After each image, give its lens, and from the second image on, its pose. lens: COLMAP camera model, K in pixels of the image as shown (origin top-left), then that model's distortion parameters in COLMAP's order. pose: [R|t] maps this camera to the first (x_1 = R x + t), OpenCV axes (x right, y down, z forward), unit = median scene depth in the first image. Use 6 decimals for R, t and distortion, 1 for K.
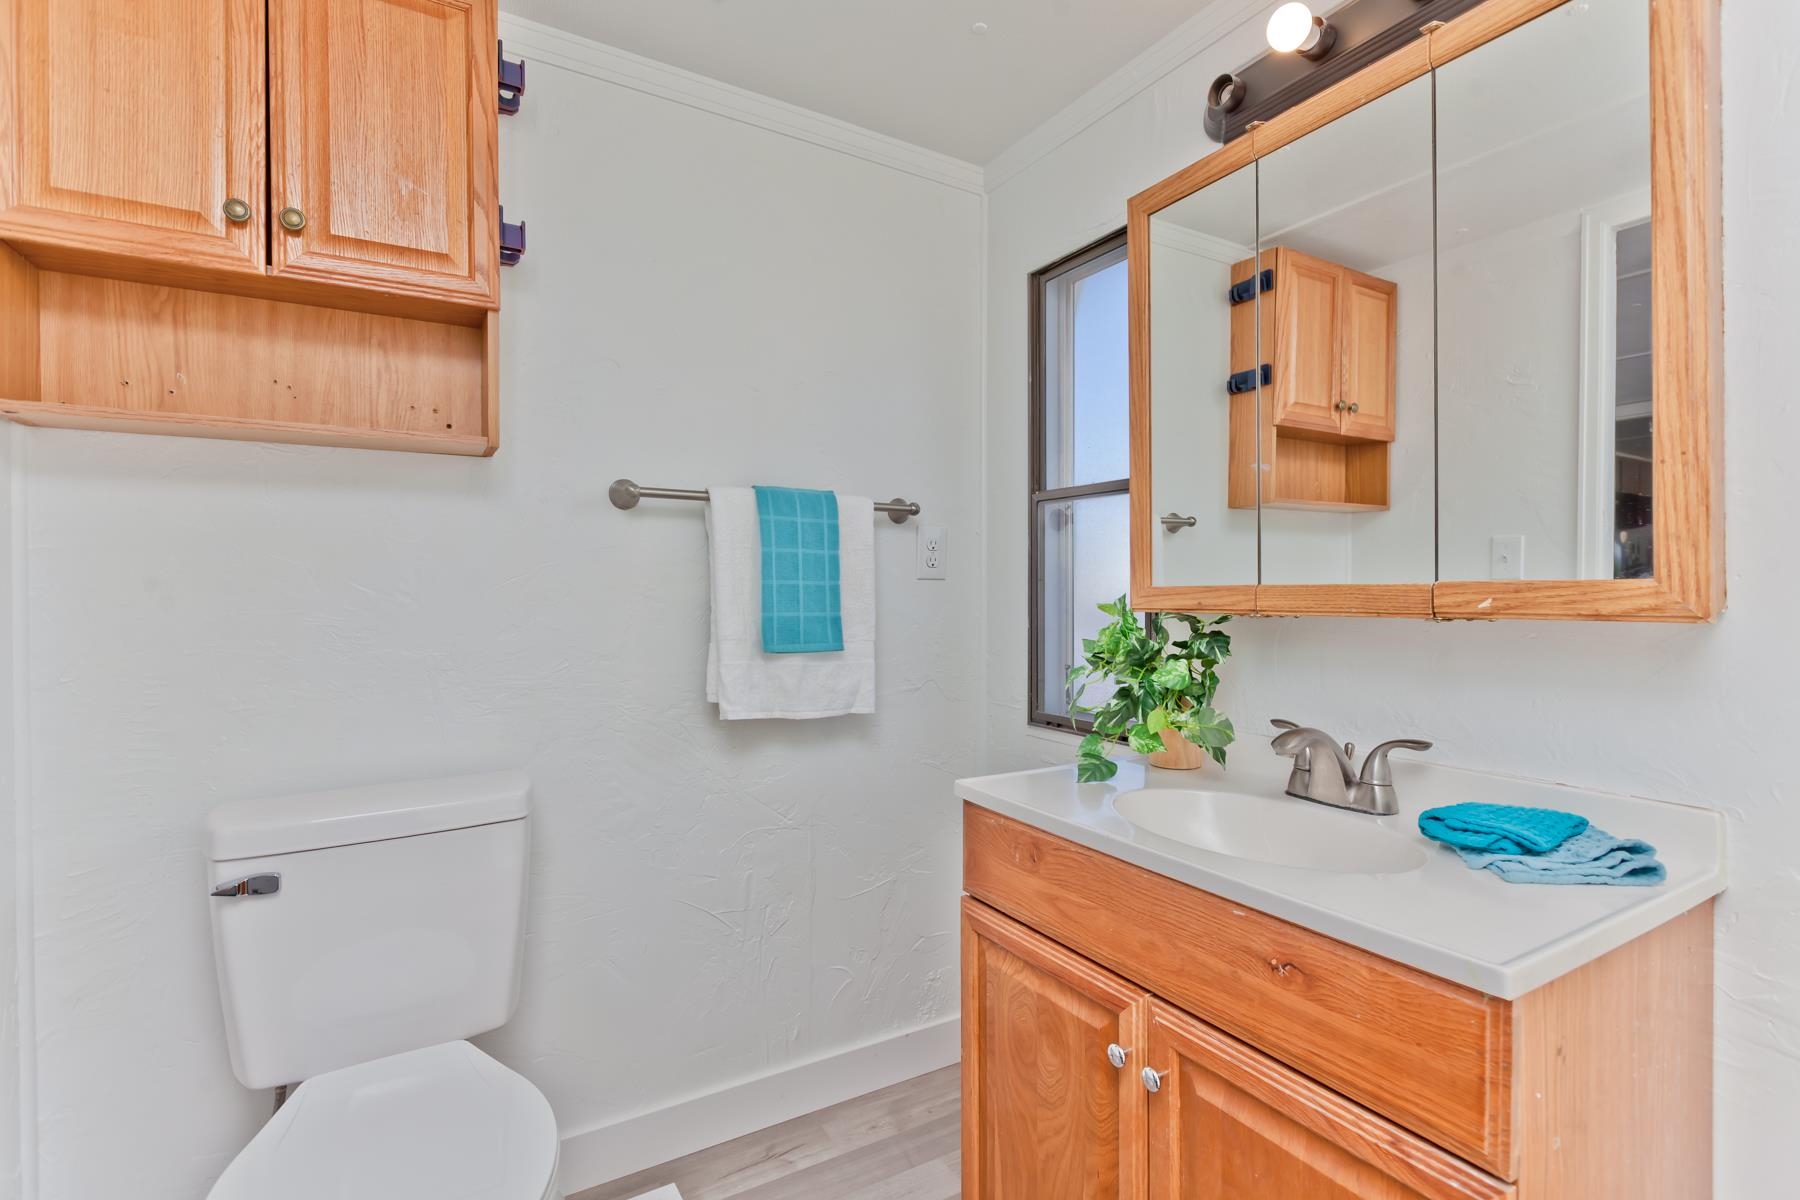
lens RADIAL K [[841.8, 0, 900.0], [0, 841.8, 600.0], [0, 0, 1]] dist [0.000734, 0.000224]
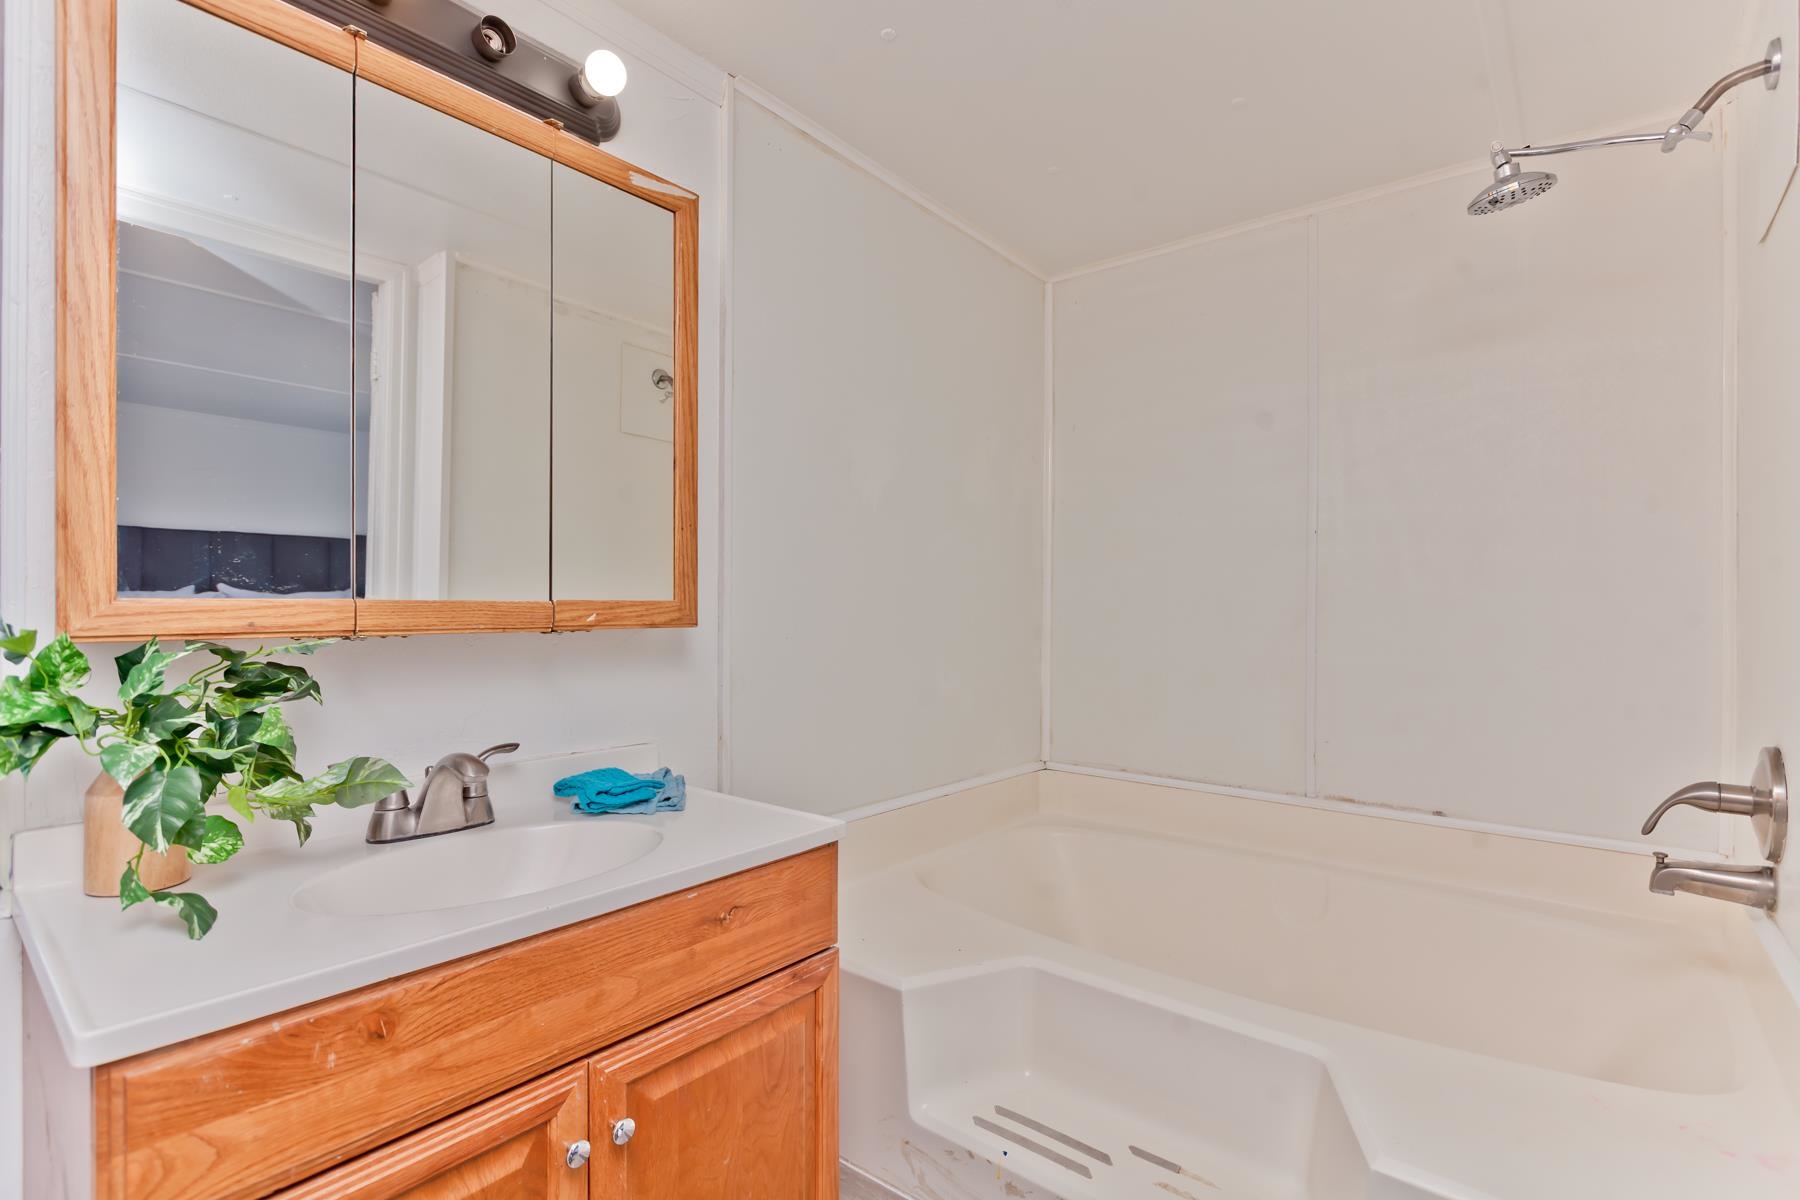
lens RADIAL K [[841.8, 0, 900.0], [0, 841.8, 600.0], [0, 0, 1]] dist [0.000734, 0.000224]
pose [[-0.344105, 0.006594, 0.938908, -0.679751], [0.004070, 0.999976, -0.005531, -0.014045], [-0.938922, 0.001918, -0.344124, 1.018532]]
